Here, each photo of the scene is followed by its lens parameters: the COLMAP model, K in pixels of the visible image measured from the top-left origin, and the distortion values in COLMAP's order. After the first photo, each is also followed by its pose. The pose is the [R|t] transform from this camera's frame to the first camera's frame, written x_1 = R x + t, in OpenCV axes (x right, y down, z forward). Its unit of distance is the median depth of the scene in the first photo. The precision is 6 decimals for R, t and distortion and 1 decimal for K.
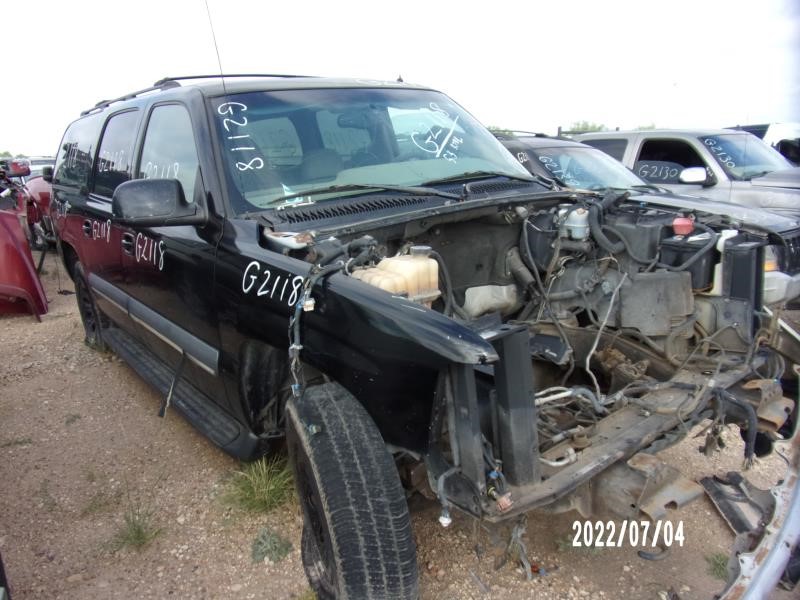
lens RADIAL K [[561.9, 0, 400.0], [0, 561.9, 300.0], [0, 0, 1]] dist [-0.006083, -0.001981]
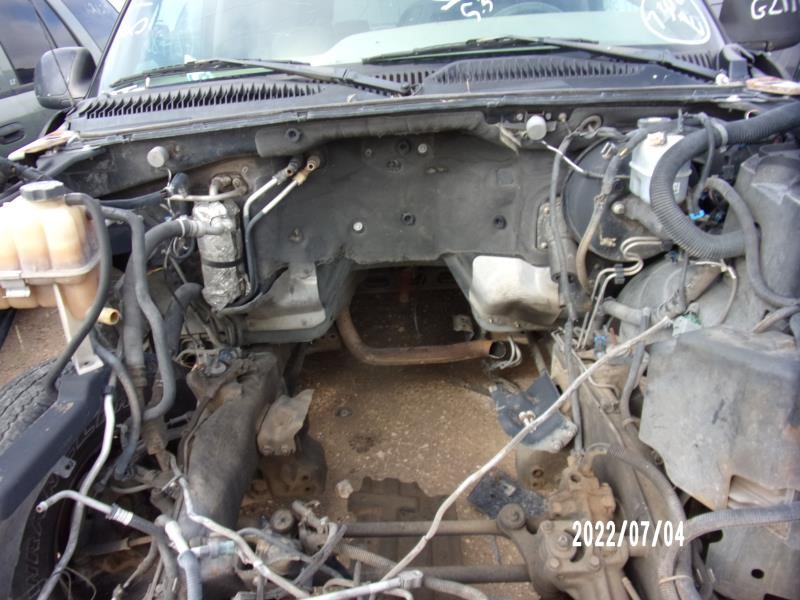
lens RADIAL K [[561.9, 0, 400.0], [0, 561.9, 300.0], [0, 0, 1]] dist [-0.006083, -0.001981]
pose [[0.770040, 0.265447, -0.580152, 0.436085], [-0.147192, 0.958720, 0.243290, -0.113579], [0.620784, -0.101949, 0.777325, 0.535586]]
